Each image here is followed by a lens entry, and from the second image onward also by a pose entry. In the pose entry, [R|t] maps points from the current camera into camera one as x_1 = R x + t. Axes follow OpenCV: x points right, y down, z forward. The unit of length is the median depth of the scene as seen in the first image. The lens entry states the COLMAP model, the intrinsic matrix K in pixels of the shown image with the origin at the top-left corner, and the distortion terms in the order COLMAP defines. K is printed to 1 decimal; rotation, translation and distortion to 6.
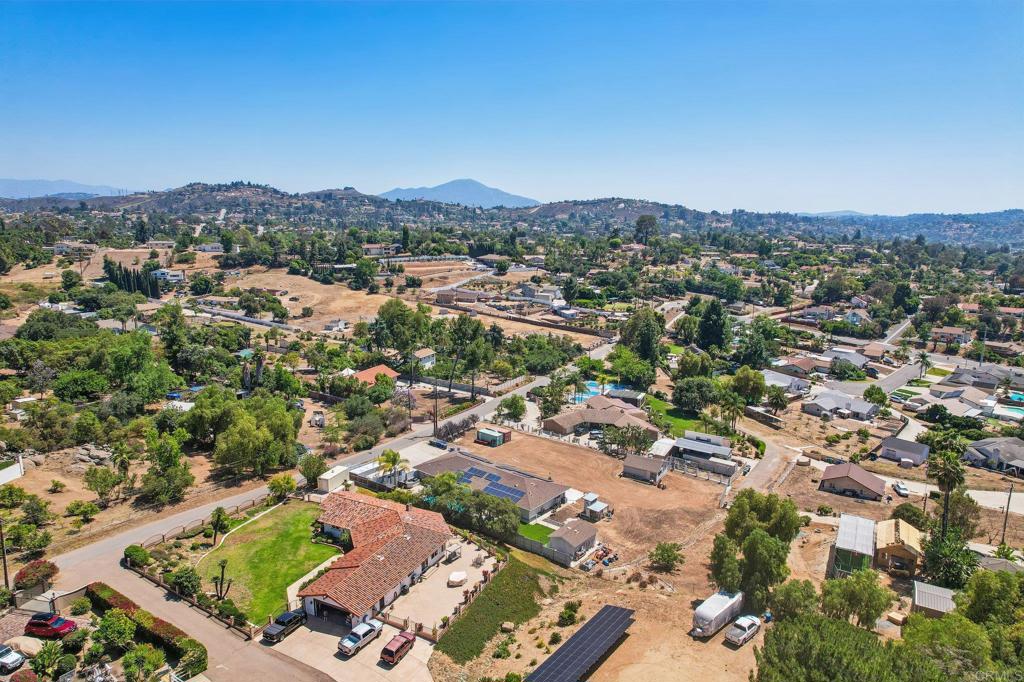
lens RADIAL K [[655.0, 0, 512.0], [0, 655.0, 341.0], [0, 0, 1]] dist [-0.075224, 0.066595]
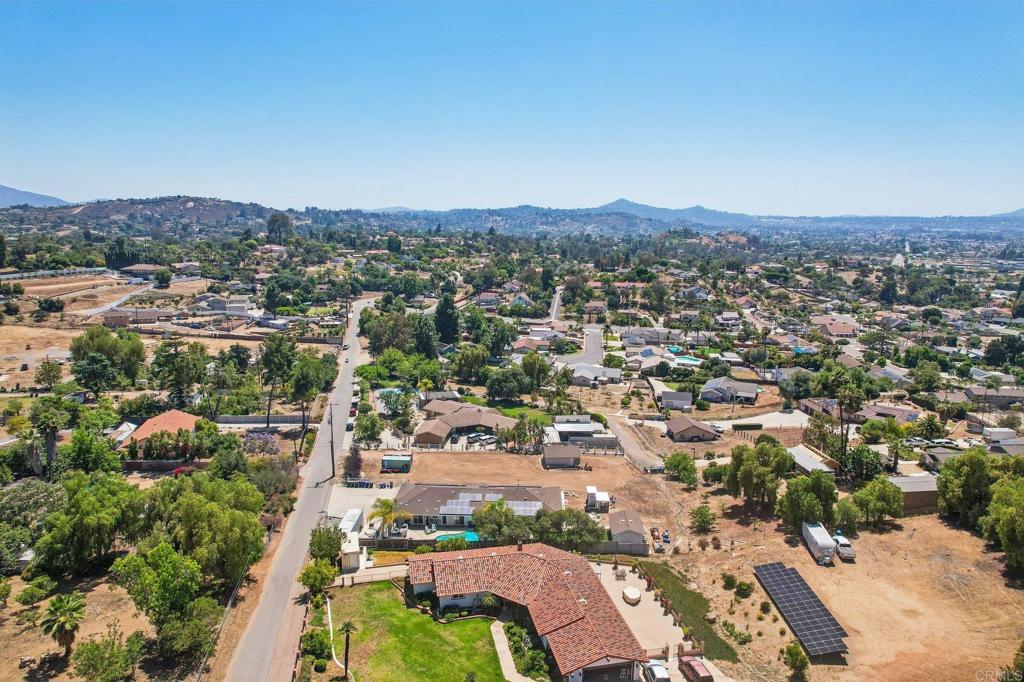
lens RADIAL K [[655.0, 0, 512.0], [0, 655.0, 341.0], [0, 0, 1]] dist [-0.075224, 0.066595]
pose [[0.797013, -0.120356, 0.591849, -0.162015], [0.118086, 0.992084, 0.042725, -0.015341], [-0.592306, 0.035837, 0.804916, 0.068081]]
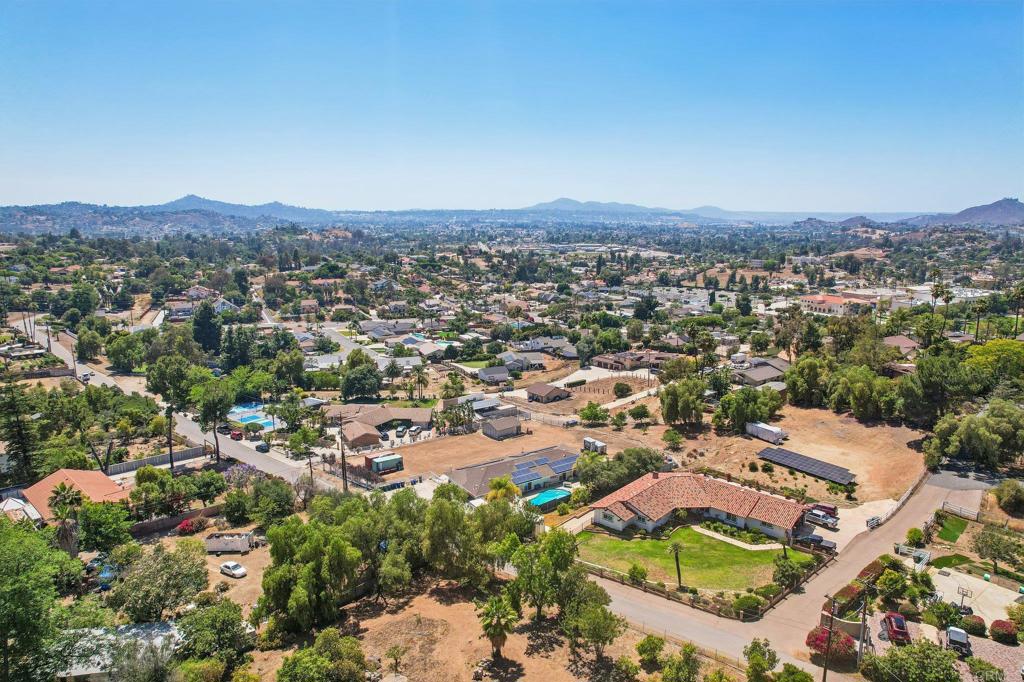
lens RADIAL K [[655.0, 0, 512.0], [0, 655.0, 341.0], [0, 0, 1]] dist [-0.075224, 0.066595]
pose [[0.296257, -0.194217, 0.935153, -0.307963], [0.183187, 0.972484, 0.143936, -0.044413], [-0.937376, 0.128666, 0.323683, 0.207694]]
